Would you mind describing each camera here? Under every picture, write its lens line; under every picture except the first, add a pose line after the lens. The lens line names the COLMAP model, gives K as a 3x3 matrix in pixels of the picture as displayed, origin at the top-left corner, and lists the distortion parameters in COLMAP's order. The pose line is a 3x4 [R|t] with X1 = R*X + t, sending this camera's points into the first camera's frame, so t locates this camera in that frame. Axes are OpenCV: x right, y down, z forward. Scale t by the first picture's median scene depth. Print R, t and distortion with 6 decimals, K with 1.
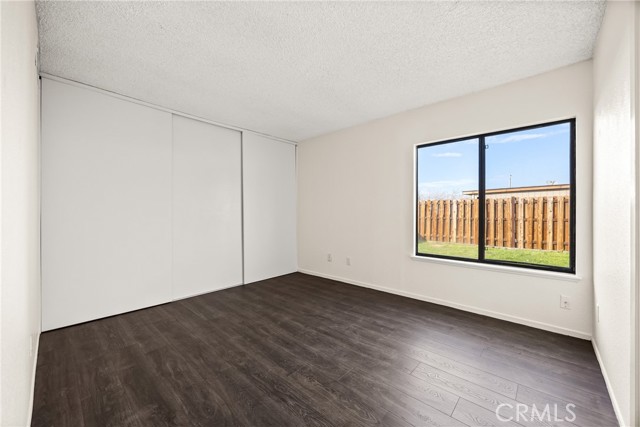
lens RADIAL K [[247.6, 0, 323.1], [0, 247.6, 215.3], [0, 0, 1]] dist [-0.001199, -0.000139]
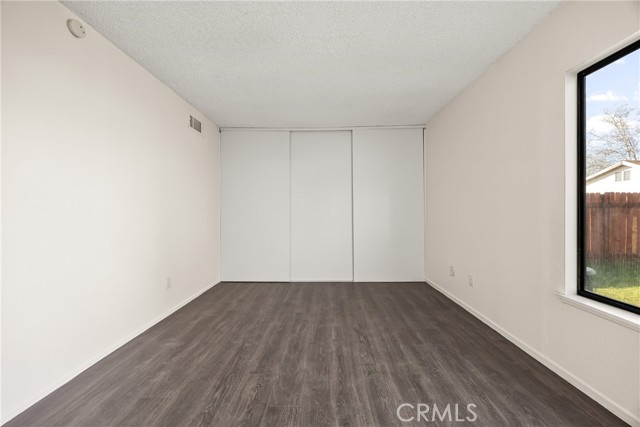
lens RADIAL K [[246.2, 0, 322.1], [0, 246.2, 214.8], [0, 0, 1]] dist [-0.000397, 0.000119]
pose [[0.653041, 0.007715, -0.757283, 0.521781], [-0.002795, 0.999966, 0.007777, -0.000791], [0.757317, -0.002962, 0.653040, 0.373563]]
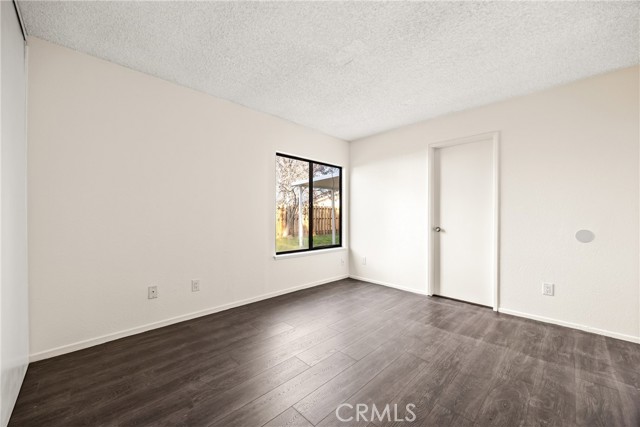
lens RADIAL K [[246.2, 0, 322.1], [0, 246.2, 214.8], [0, 0, 1]] dist [-0.000397, 0.000119]
pose [[0.060484, 0.005945, 0.998151, -0.834974], [0.005947, 0.999962, -0.006316, -0.004046], [-0.998151, 0.006318, 0.060447, 0.918683]]
